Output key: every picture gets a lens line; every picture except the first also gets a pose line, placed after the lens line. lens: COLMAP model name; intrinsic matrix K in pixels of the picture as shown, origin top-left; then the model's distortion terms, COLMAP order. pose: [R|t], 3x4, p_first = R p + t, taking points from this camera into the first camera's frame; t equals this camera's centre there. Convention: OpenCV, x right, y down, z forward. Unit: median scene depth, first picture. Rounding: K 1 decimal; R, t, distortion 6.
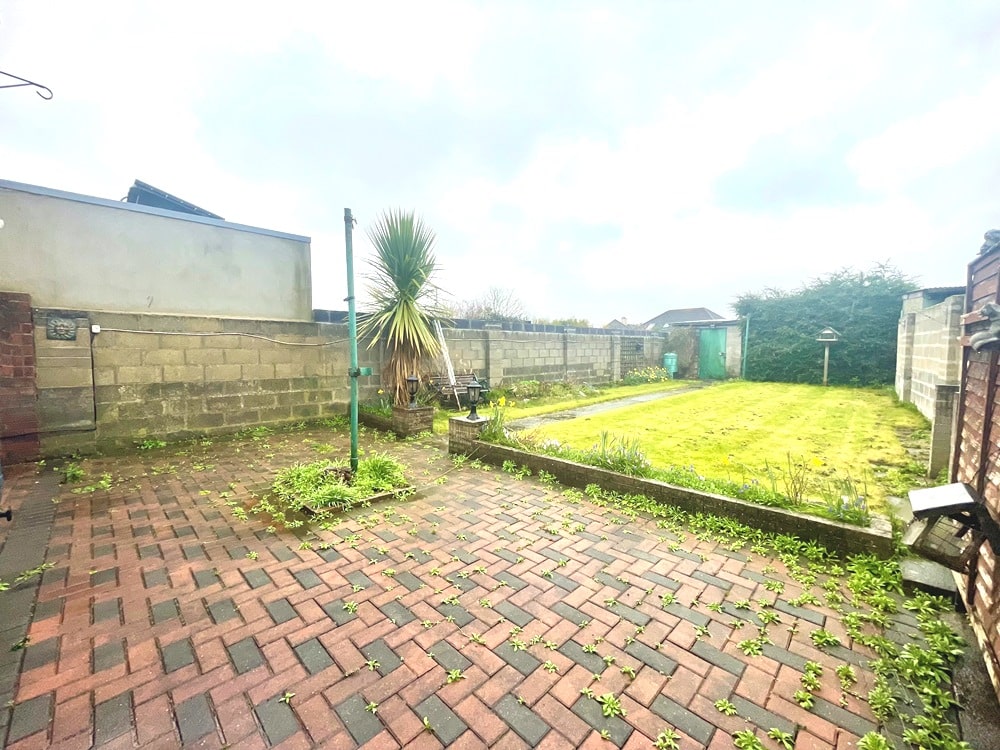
lens RADIAL K [[405.4, 0, 499.0], [0, 405.4, 376.1], [0, 0, 1]] dist [-0.002007, -0.000276]
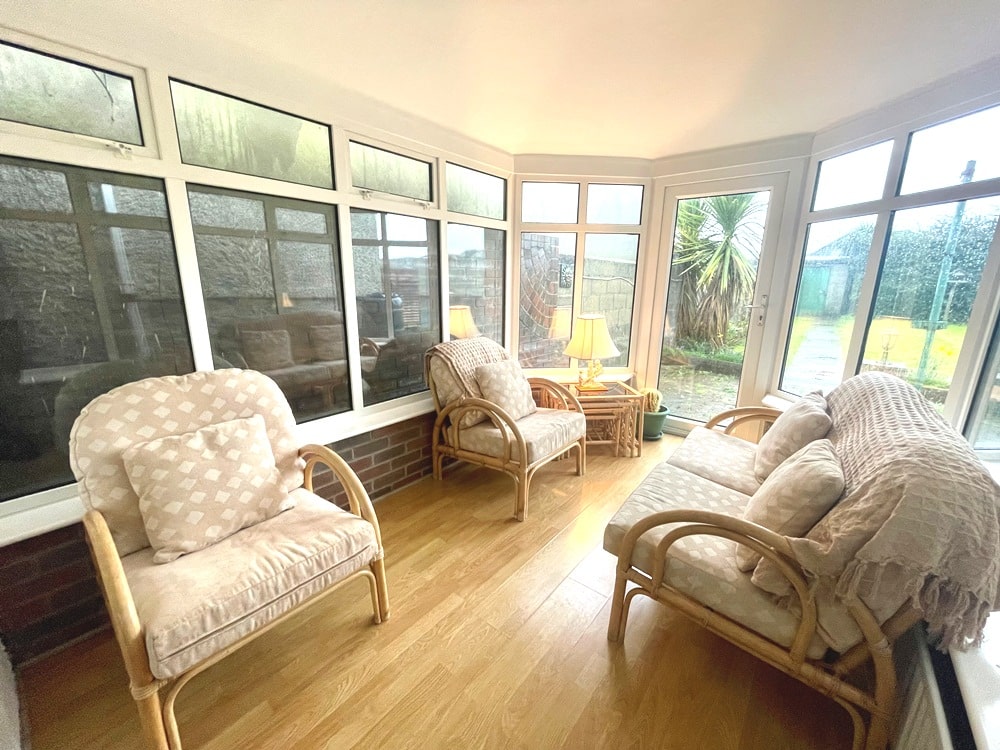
lens RADIAL K [[405.4, 0, 499.0], [0, 405.4, 376.1], [0, 0, 1]] dist [-0.002007, -0.000276]
pose [[0.995338, -0.009586, 0.095970, -0.502177], [-0.007033, 0.985185, 0.171350, -0.017948], [-0.096191, -0.171226, 0.980525, 0.018615]]
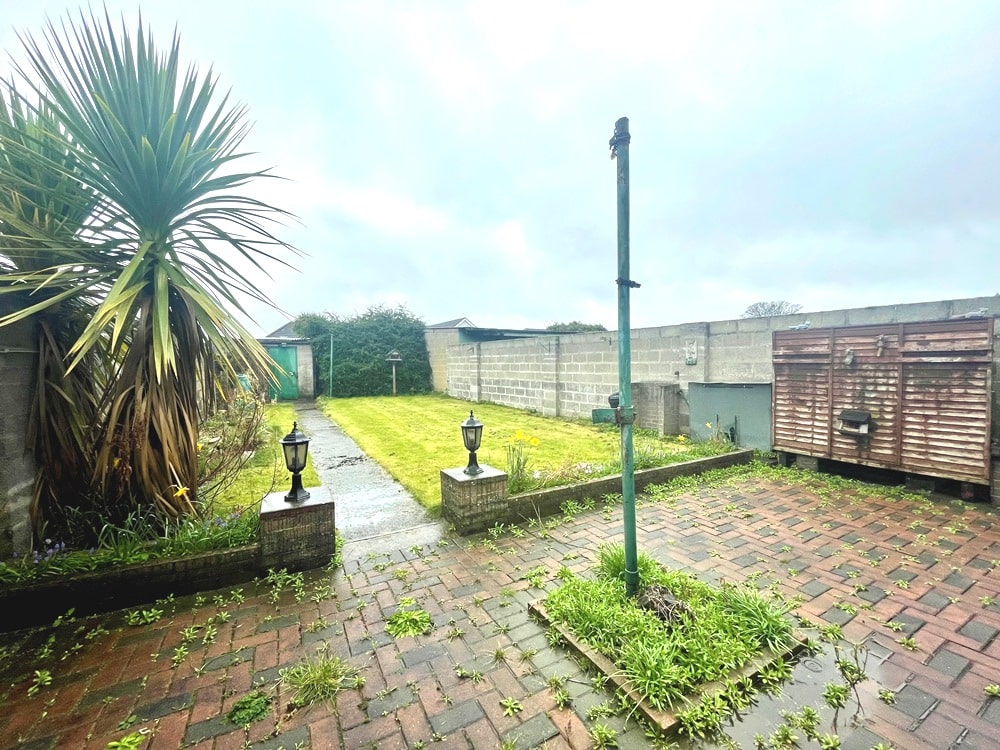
lens RADIAL K [[405.4, 0, 499.0], [0, 405.4, 376.1], [0, 0, 1]] dist [-0.002007, -0.000276]
pose [[0.295155, -0.034540, 0.954825, -0.298137], [0.079517, 0.996767, 0.011476, -0.026528], [-0.952135, 0.072538, 0.296947, 0.316377]]
